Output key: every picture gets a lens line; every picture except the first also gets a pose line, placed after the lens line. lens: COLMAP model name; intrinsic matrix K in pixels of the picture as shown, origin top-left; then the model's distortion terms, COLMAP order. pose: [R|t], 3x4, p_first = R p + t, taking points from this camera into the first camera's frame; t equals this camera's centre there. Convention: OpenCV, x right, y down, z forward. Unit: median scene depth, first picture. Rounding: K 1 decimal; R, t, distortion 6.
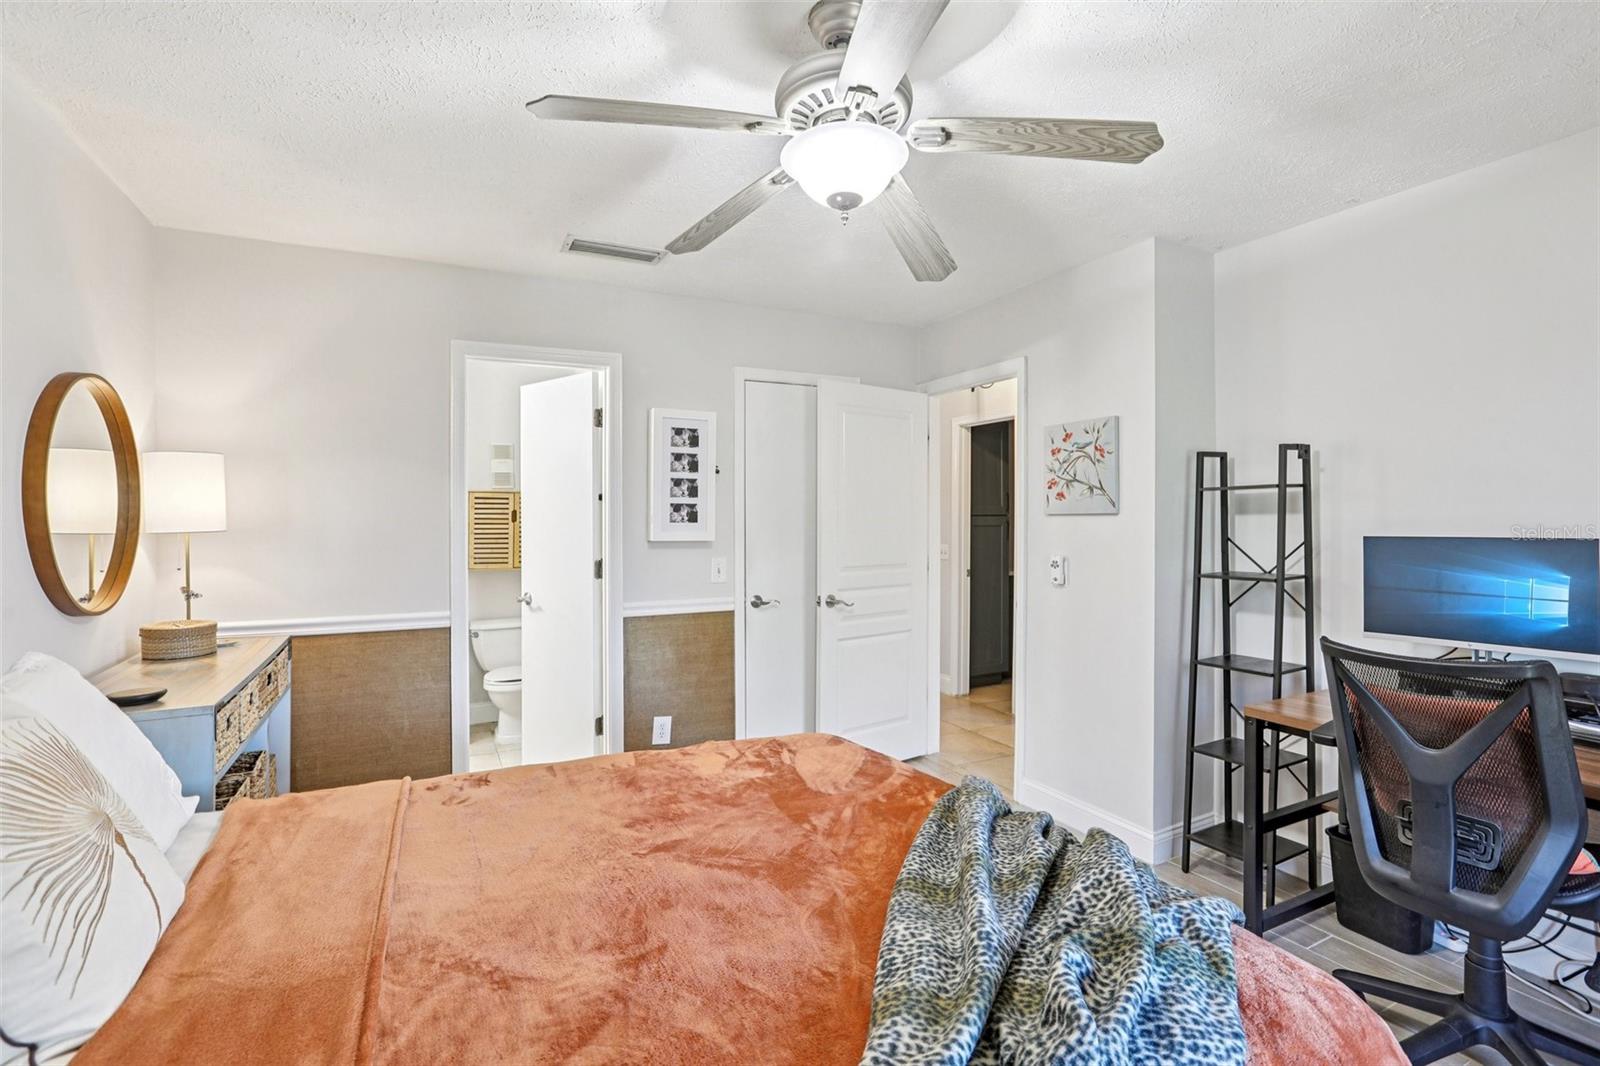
lens RADIAL K [[726.4, 0, 798.8], [0, 726.4, 528.0], [0, 0, 1]] dist [-0.020271, 0.007023]
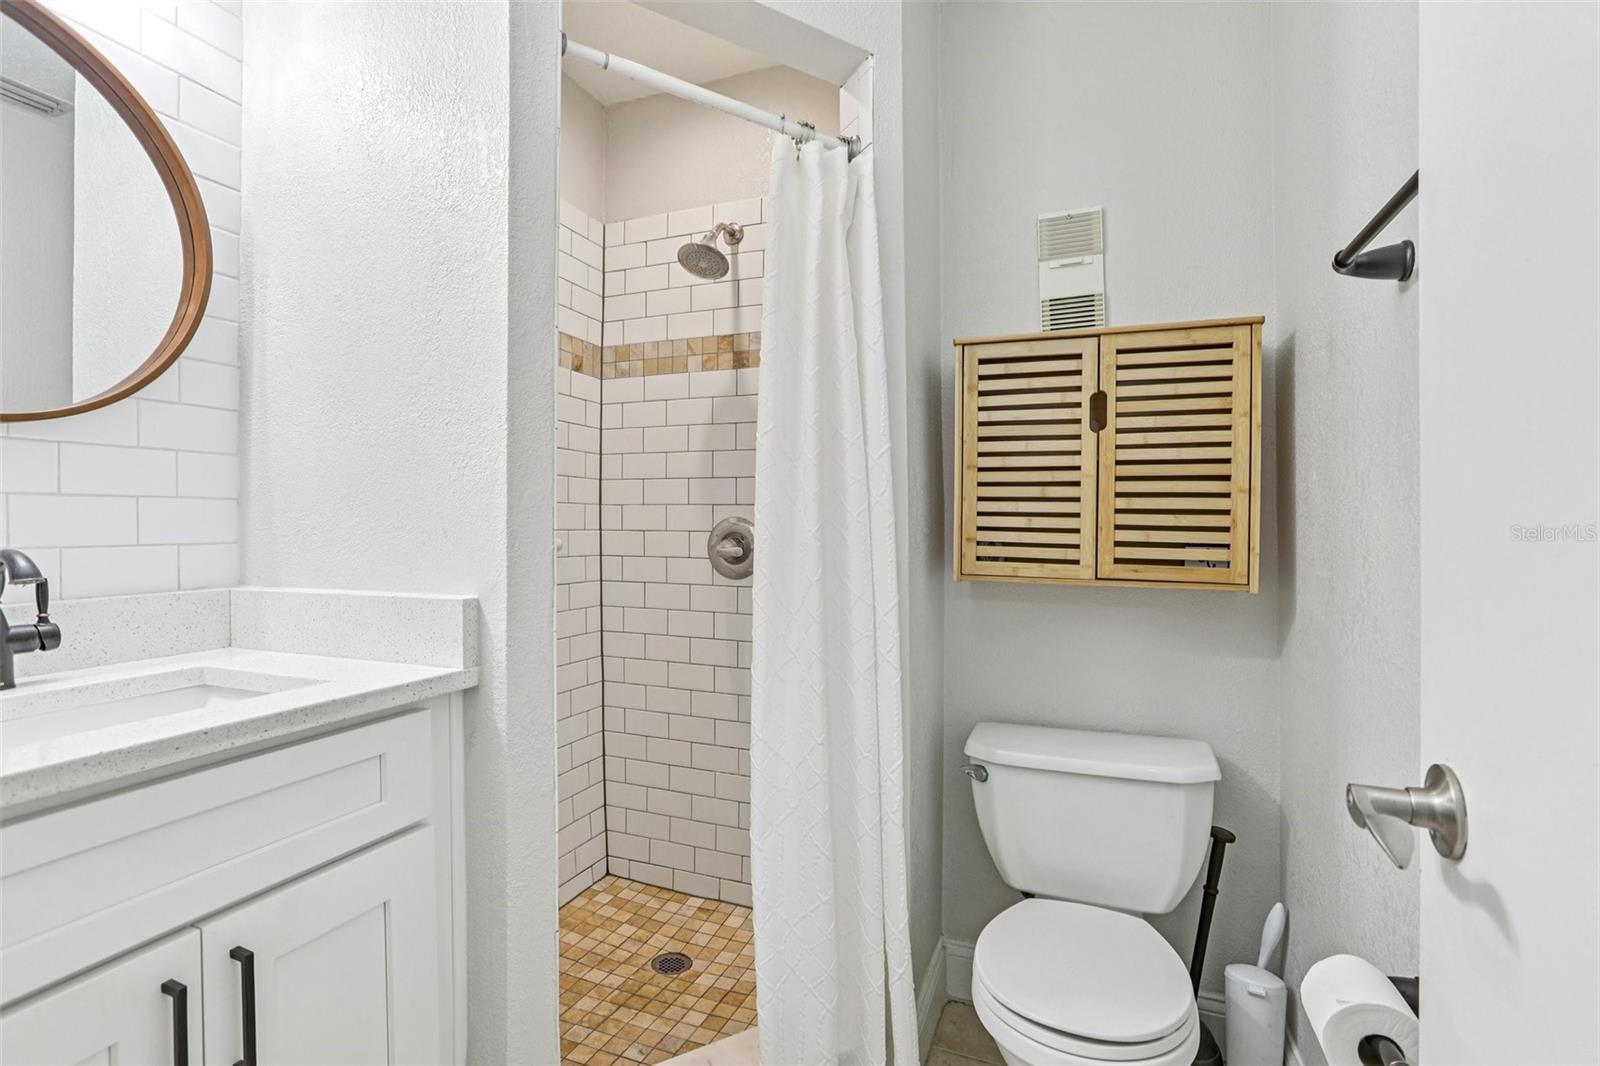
lens RADIAL K [[726.4, 0, 799.1], [0, 726.4, 529.7], [0, 0, 1]] dist [-0.020271, 0.007023]
pose [[0.668559, 0.001565, -0.743658, -0.248753], [0.000465, 0.999997, 0.002522, 0.033202], [0.743659, -0.002032, 0.668556, 0.699005]]
